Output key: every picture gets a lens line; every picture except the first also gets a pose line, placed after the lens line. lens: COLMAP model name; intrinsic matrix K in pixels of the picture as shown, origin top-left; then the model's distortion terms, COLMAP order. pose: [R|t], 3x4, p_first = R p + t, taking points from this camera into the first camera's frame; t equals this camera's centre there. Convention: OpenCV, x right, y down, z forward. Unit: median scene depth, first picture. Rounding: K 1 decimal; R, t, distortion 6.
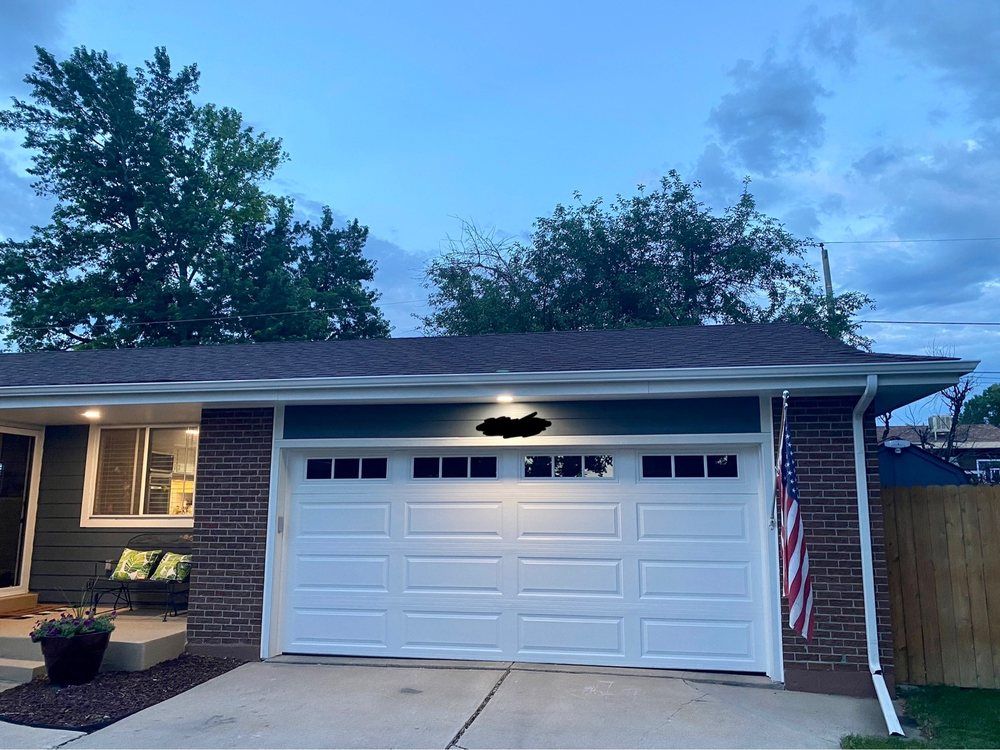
lens RADIAL K [[783.1, 0, 506.1], [0, 783.1, 375.7], [0, 0, 1]] dist [0.027772, -0.032685]
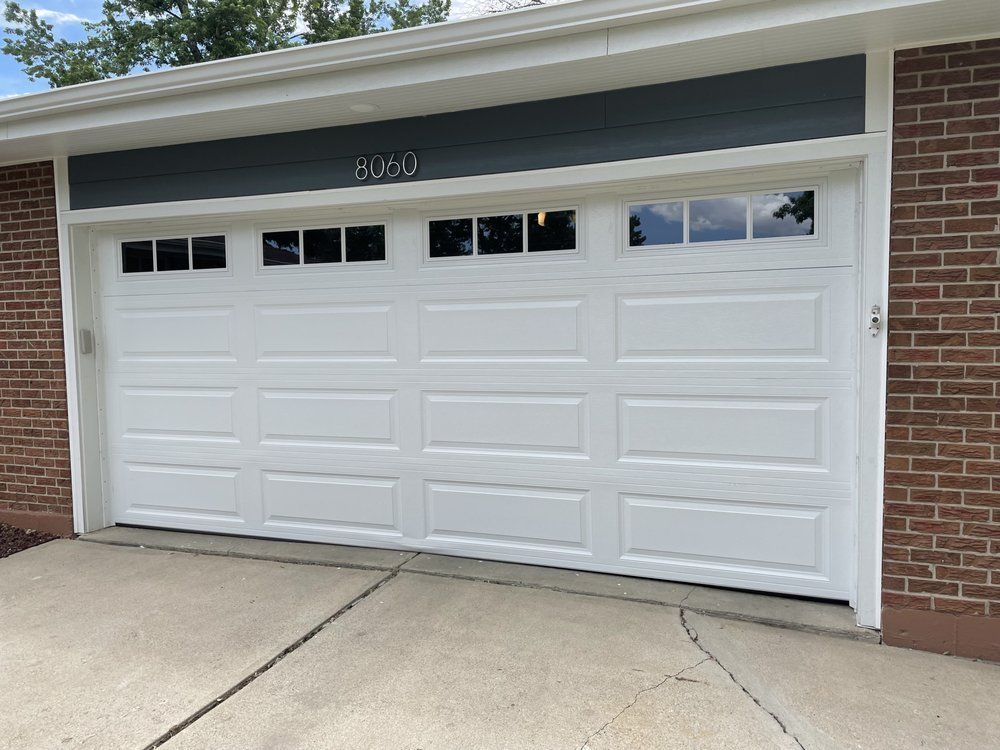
lens RADIAL K [[783.1, 0, 492.8], [0, 783.1, 368.9], [0, 0, 1]] dist [0.027772, -0.032685]
pose [[0.982254, -0.011705, -0.187192, 0.172739], [0.055338, 0.971708, 0.229612, 0.079403], [0.179208, -0.235896, 0.955111, 0.429324]]
